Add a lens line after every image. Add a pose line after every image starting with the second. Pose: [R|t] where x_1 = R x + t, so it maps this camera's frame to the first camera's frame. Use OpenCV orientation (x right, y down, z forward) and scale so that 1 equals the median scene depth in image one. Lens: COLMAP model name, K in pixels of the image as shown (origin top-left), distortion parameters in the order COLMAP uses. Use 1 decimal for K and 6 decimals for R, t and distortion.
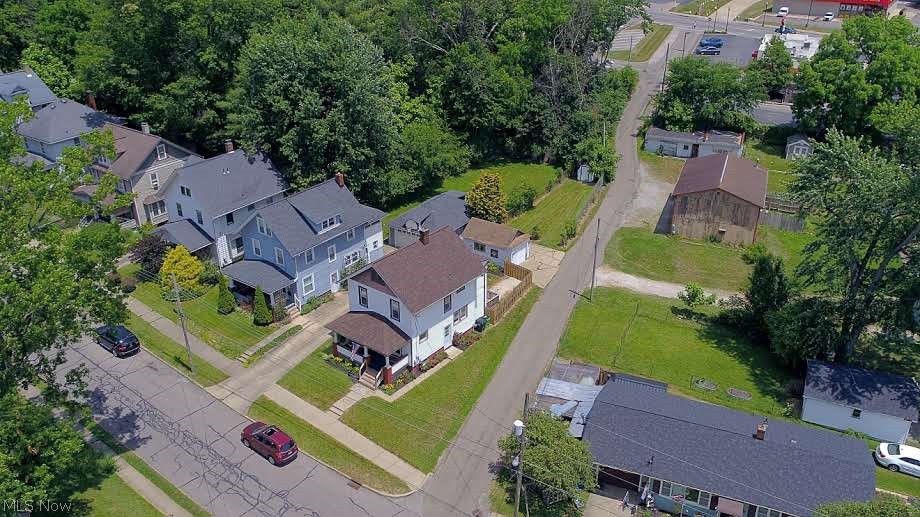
lens RADIAL K [[752.9, 0, 462.0], [0, 752.9, 258.4], [0, 0, 1]] dist [0.000655, -0.007678]
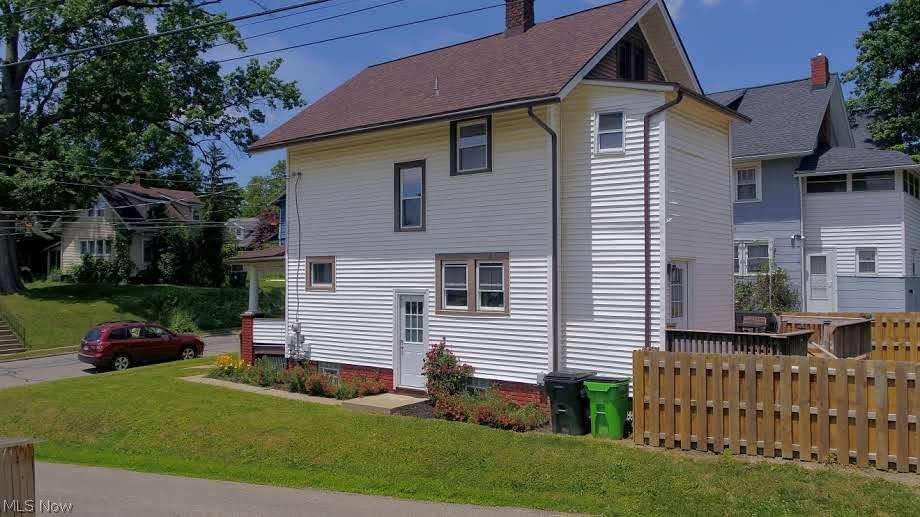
lens RADIAL K [[752.9, 0, 466.1], [0, 752.9, 259.2], [0, 0, 1]] dist [0.000655, -0.007678]
pose [[-0.028785, -0.028135, -0.999190, 0.216354], [-0.448316, 0.893791, -0.012252, 0.063850], [0.893411, 0.447600, -0.038341, 0.896259]]
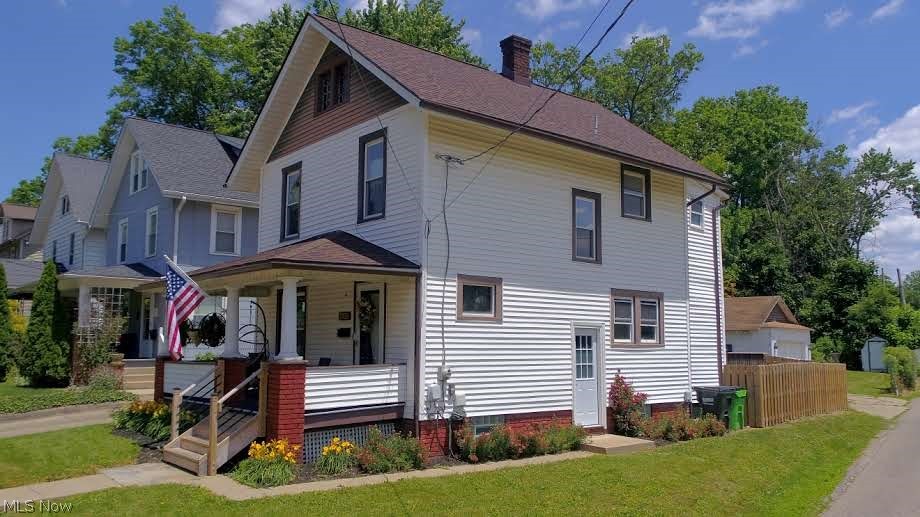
lens RADIAL K [[752.9, 0, 458.1], [0, 752.9, 258.9], [0, 0, 1]] dist [0.000655, -0.007678]
pose [[0.976601, -0.012159, -0.214717, -0.006184], [-0.106234, 0.840811, -0.530802, 0.184342], [0.186990, 0.541192, 0.819845, 0.674611]]
